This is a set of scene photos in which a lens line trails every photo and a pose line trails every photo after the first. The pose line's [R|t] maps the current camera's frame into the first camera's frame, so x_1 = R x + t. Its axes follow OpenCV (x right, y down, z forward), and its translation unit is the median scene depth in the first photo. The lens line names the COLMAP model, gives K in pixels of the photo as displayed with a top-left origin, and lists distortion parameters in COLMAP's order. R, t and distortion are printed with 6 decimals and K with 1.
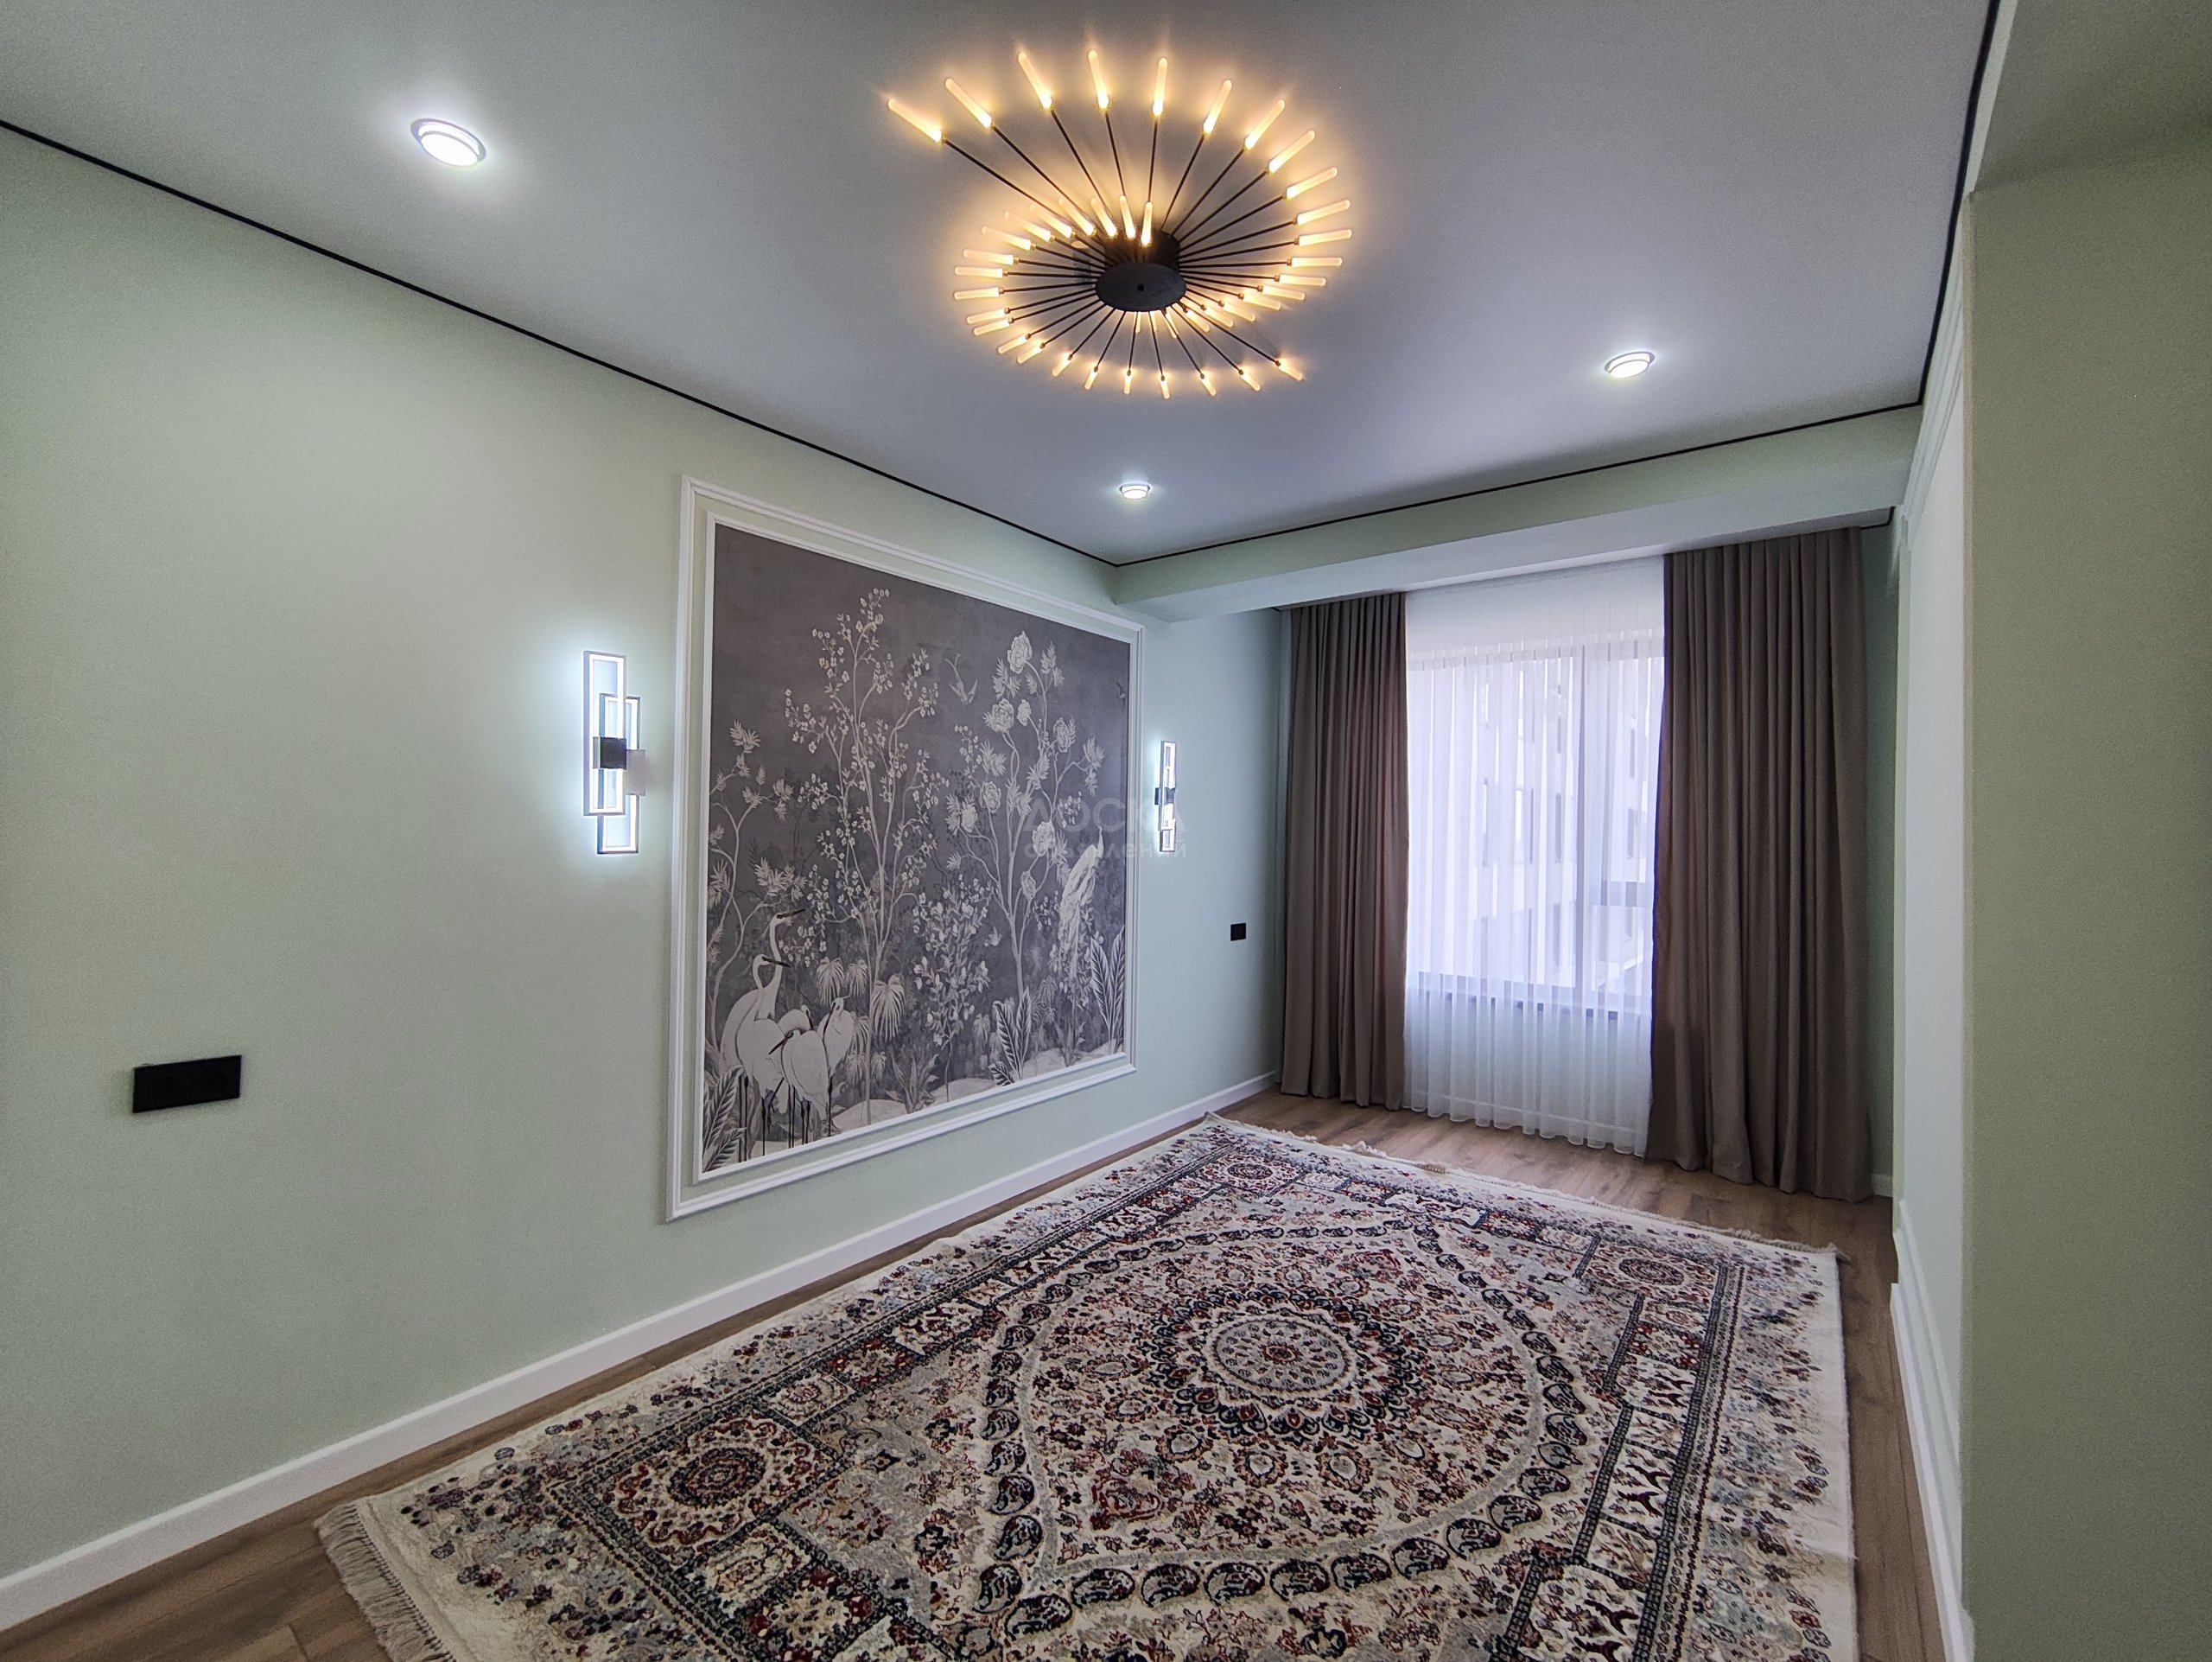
lens RADIAL K [[945.5, 0, 1101.5], [0, 945.5, 821.2], [0, 0, 1]] dist [-0.010337, 0.010381]
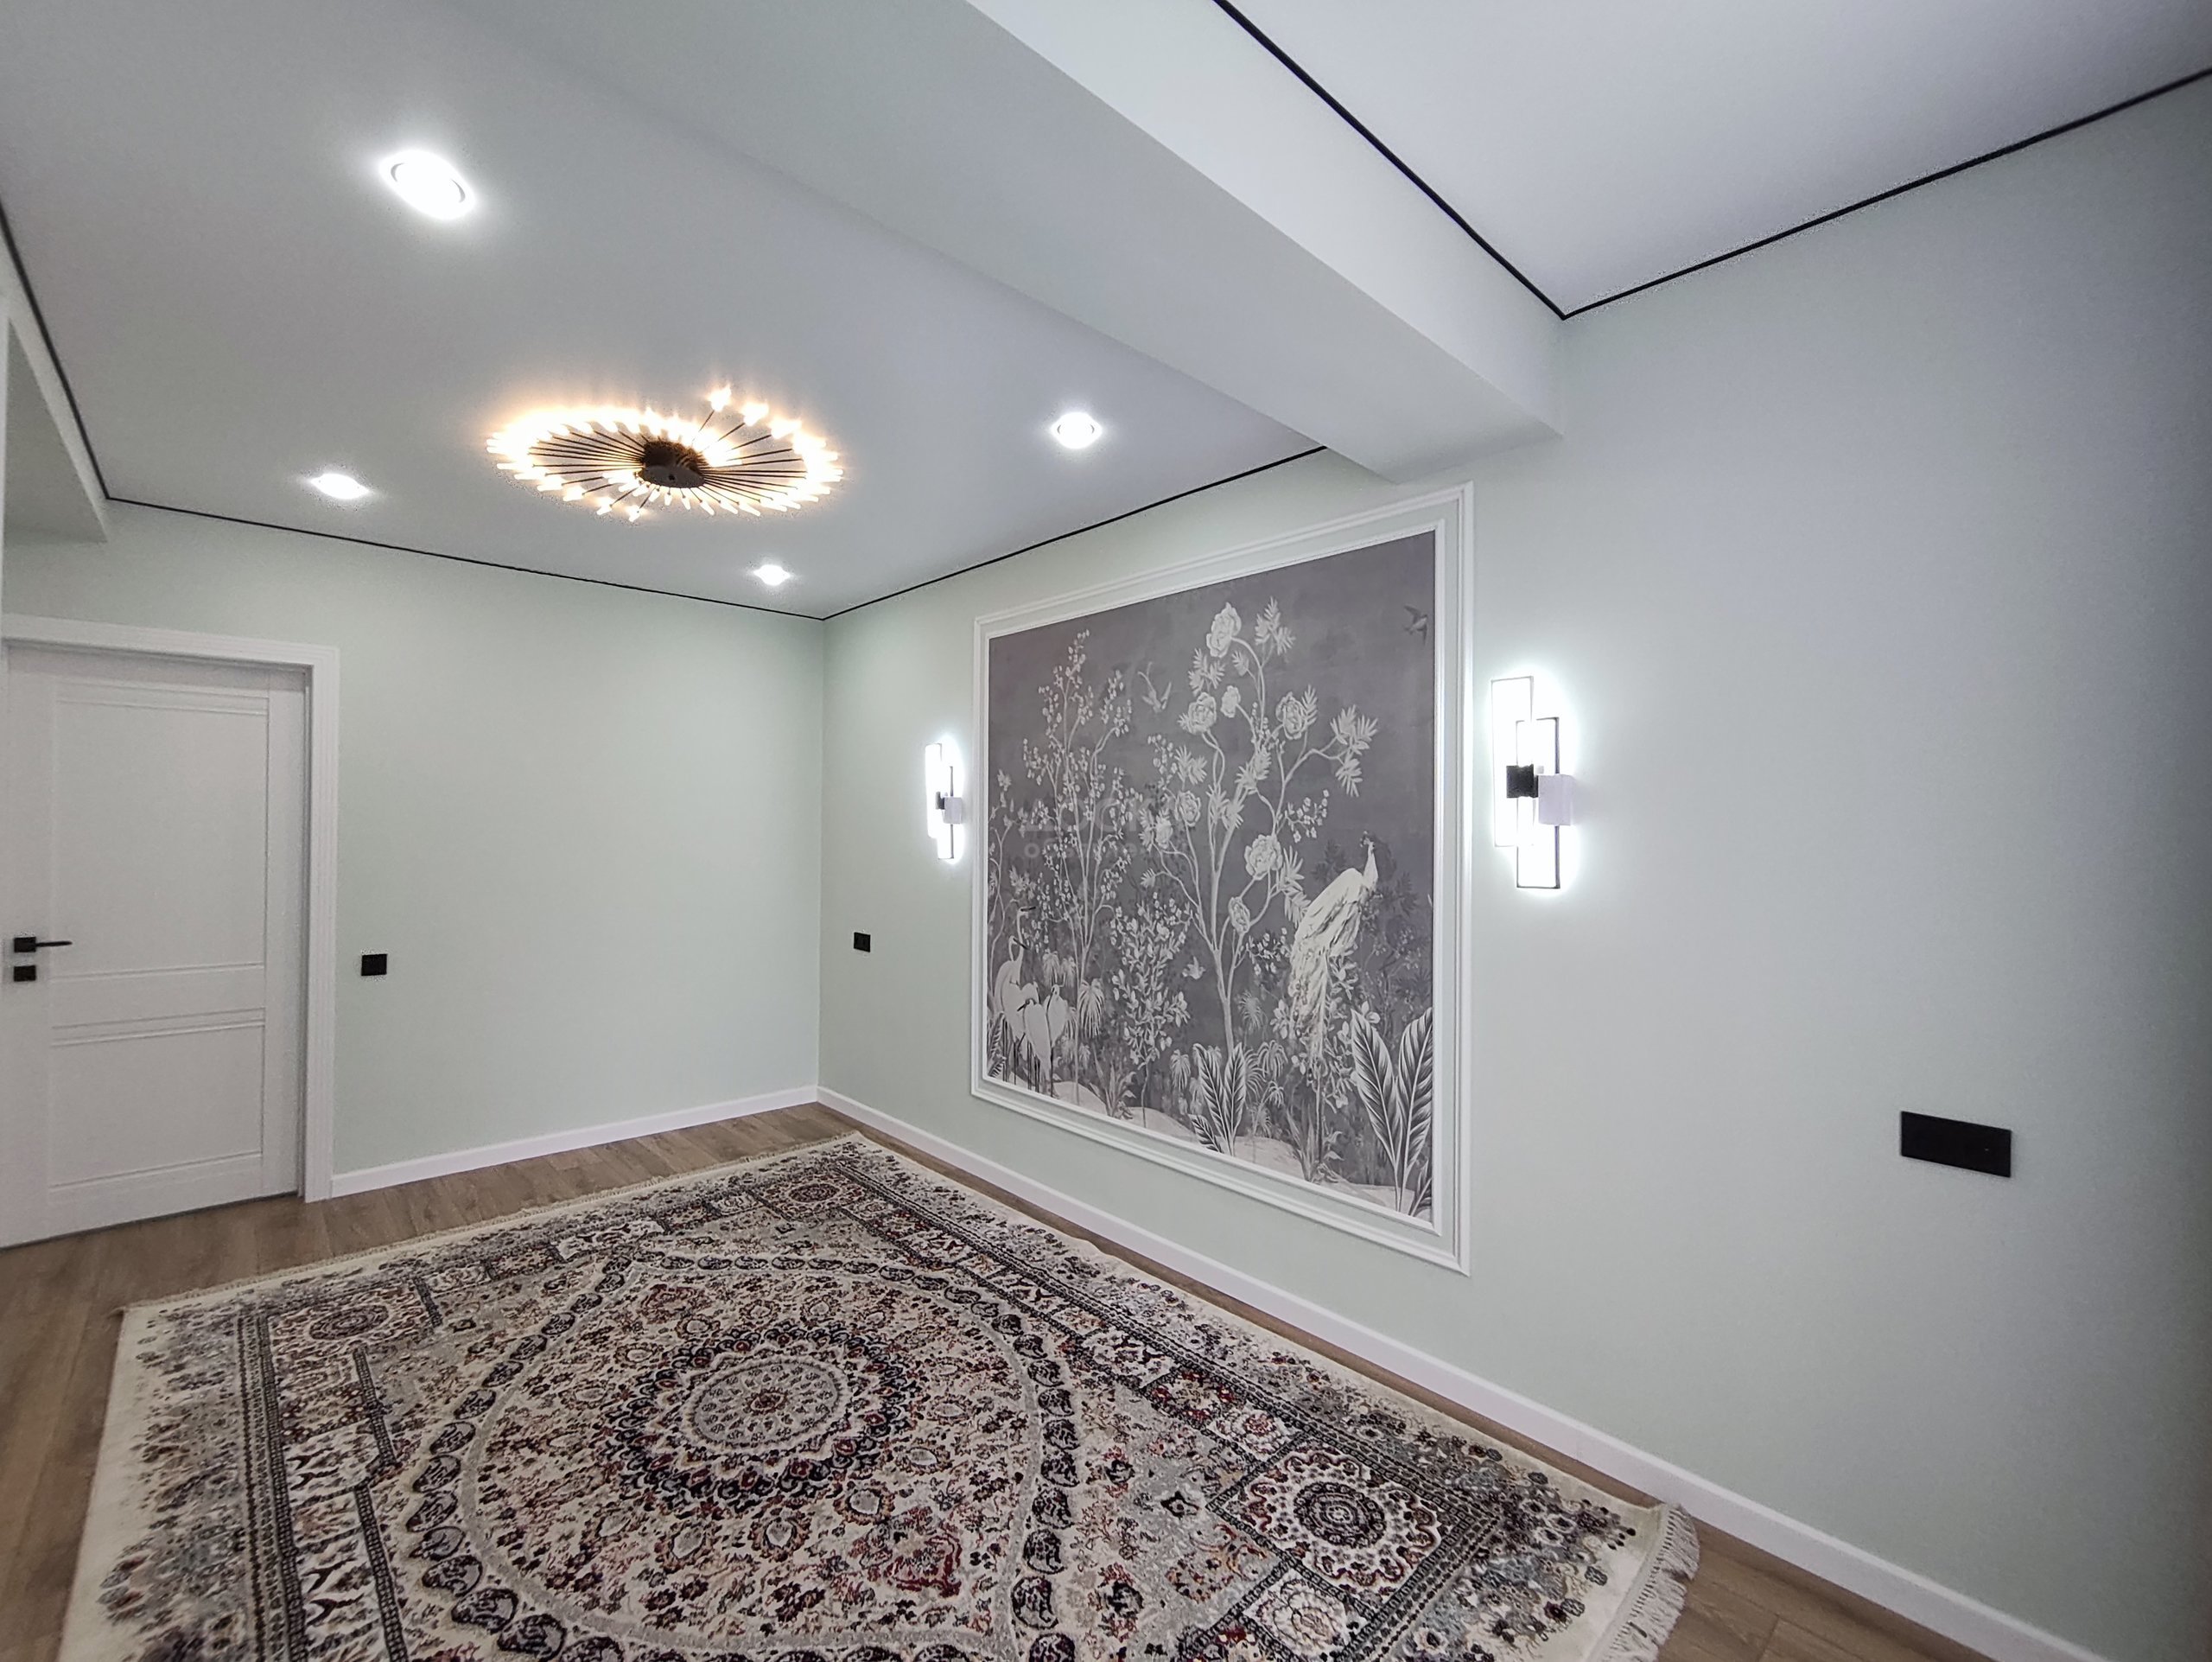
lens RADIAL K [[953.7, 0, 1106.0], [0, 953.7, 831.0], [0, 0, 1]] dist [0.001334, 0.000272]
pose [[-0.169839, -0.023004, -0.985203, 0.887107], [-0.000371, 0.999729, -0.023279, 0.018618], [0.985472, -0.003588, -0.169802, 1.232561]]
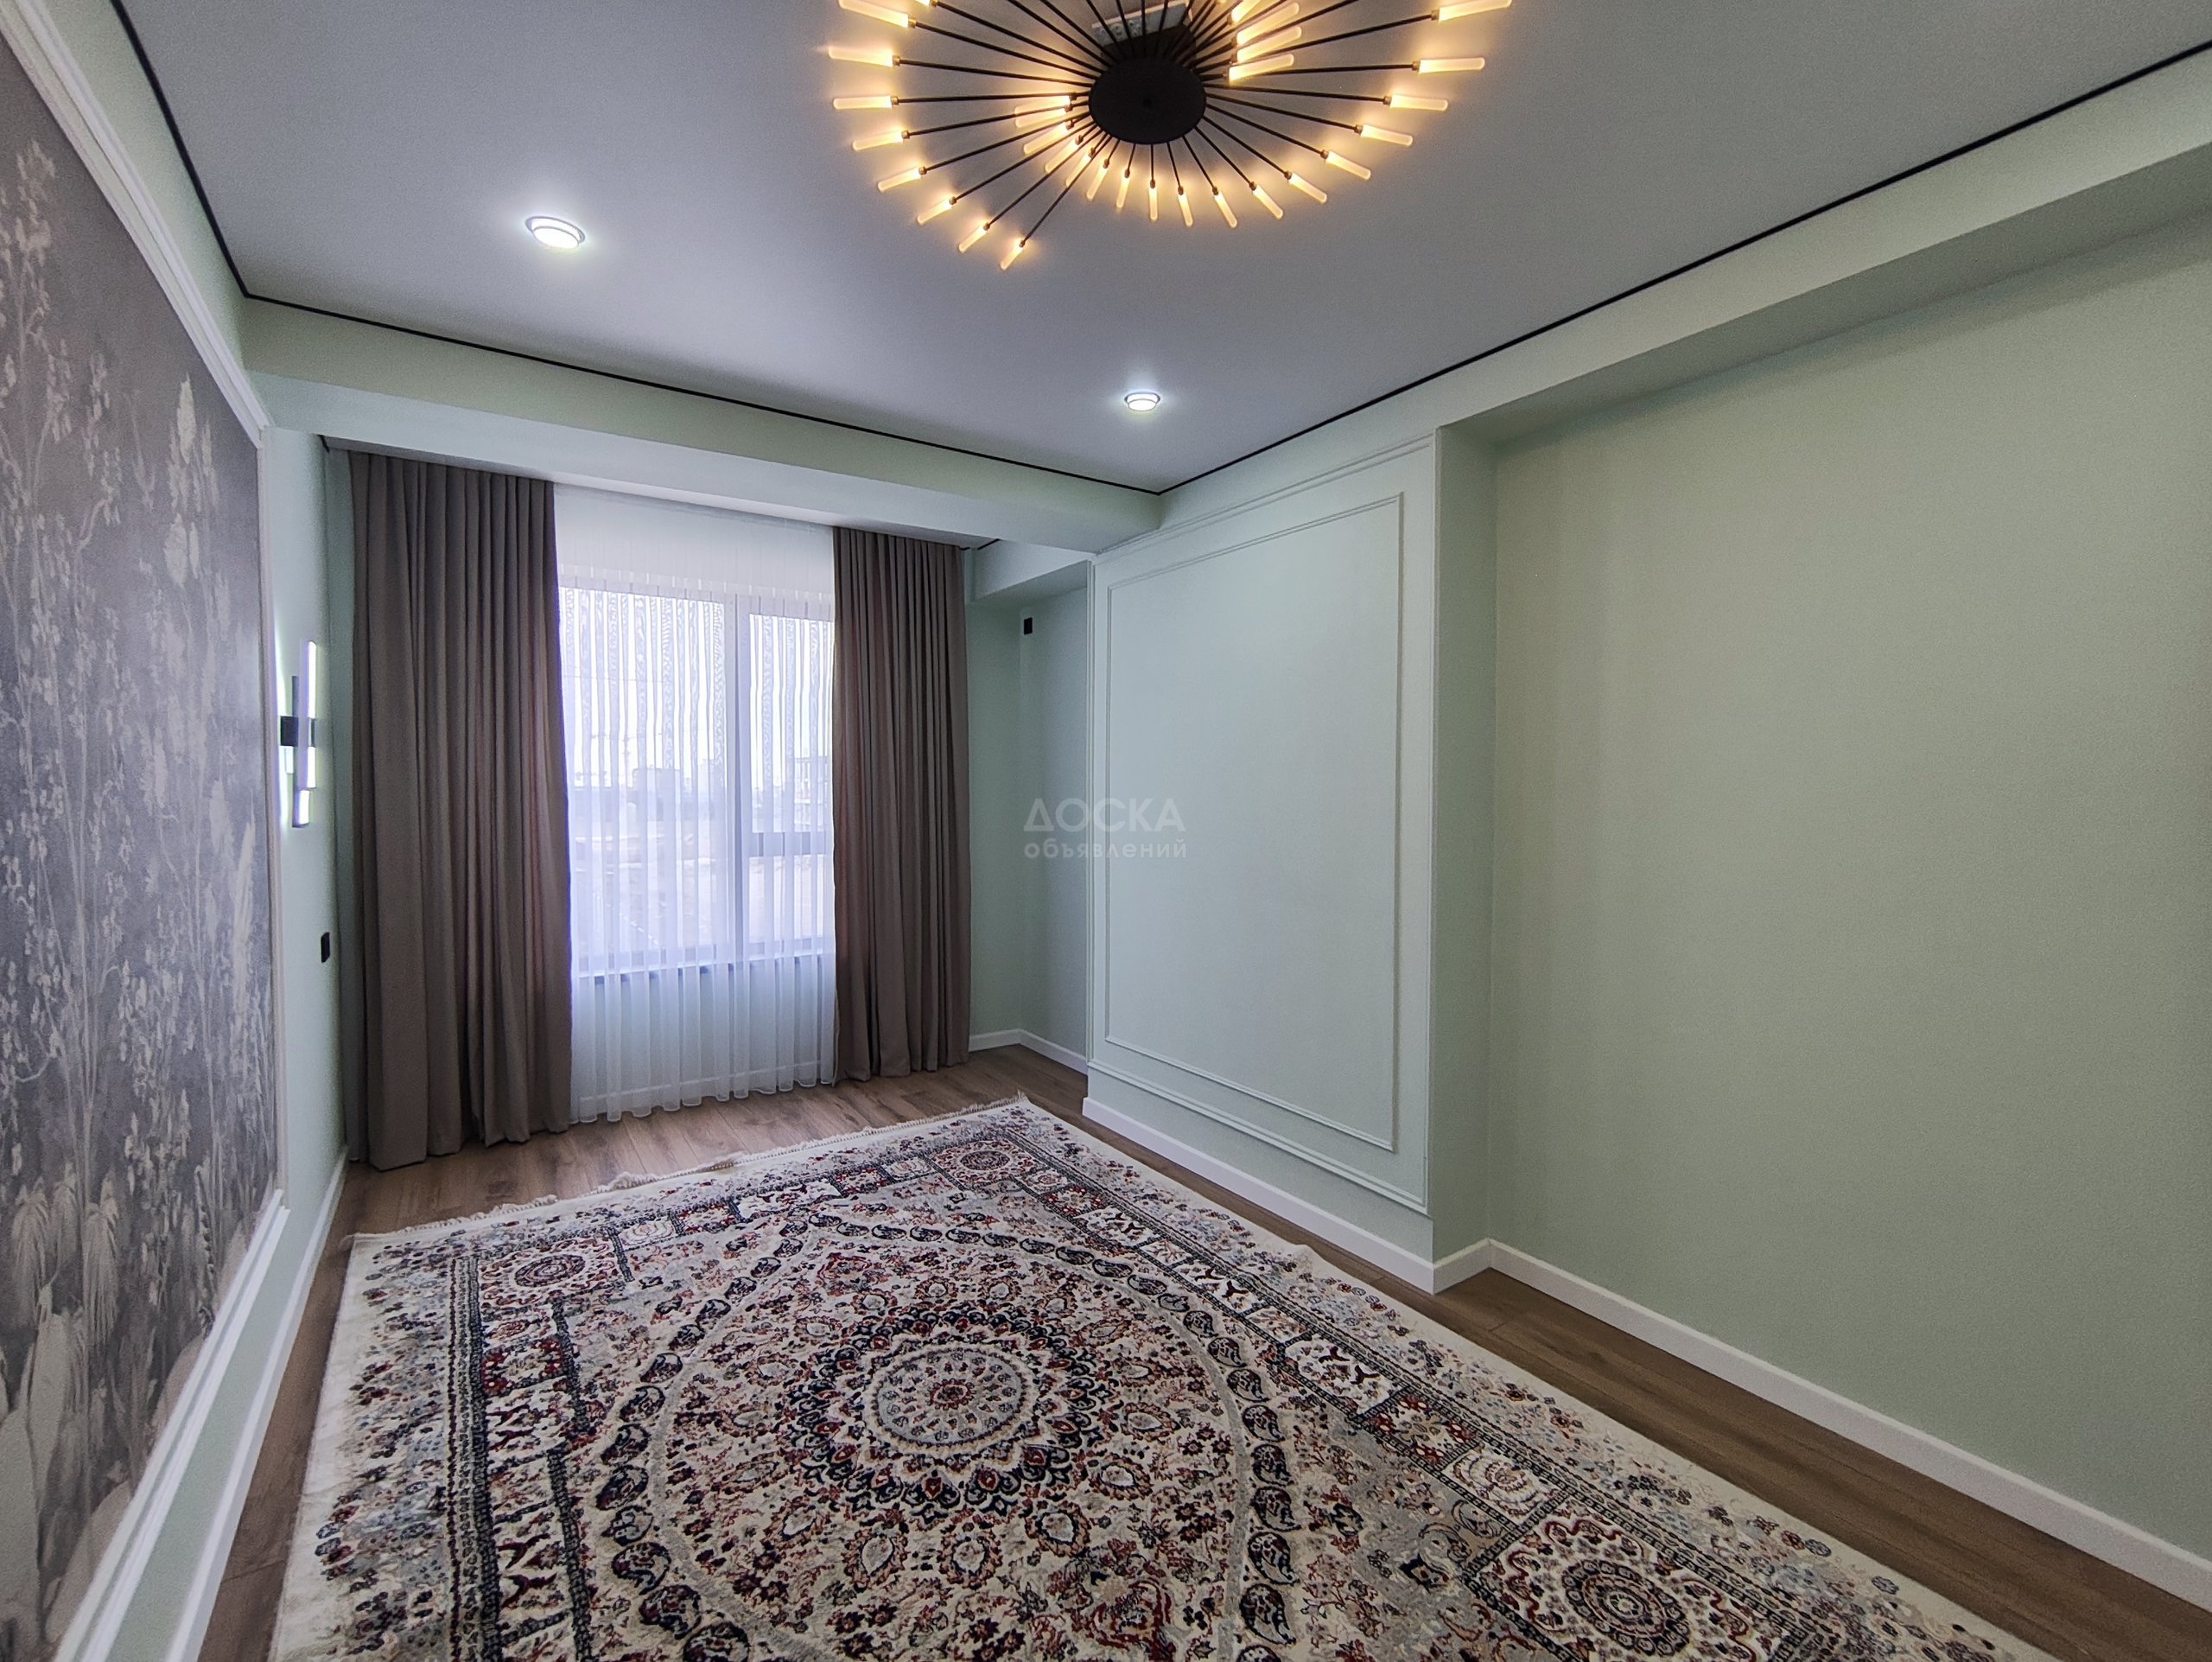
lens RADIAL K [[945.5, 0, 1101.5], [0, 945.5, 821.2], [0, 0, 1]] dist [-0.010337, 0.010381]
pose [[0.318012, -0.048992, 0.946820, -0.465706], [-0.008244, 0.998483, 0.054434, -0.009573], [-0.948051, -0.025116, 0.317125, 0.500549]]
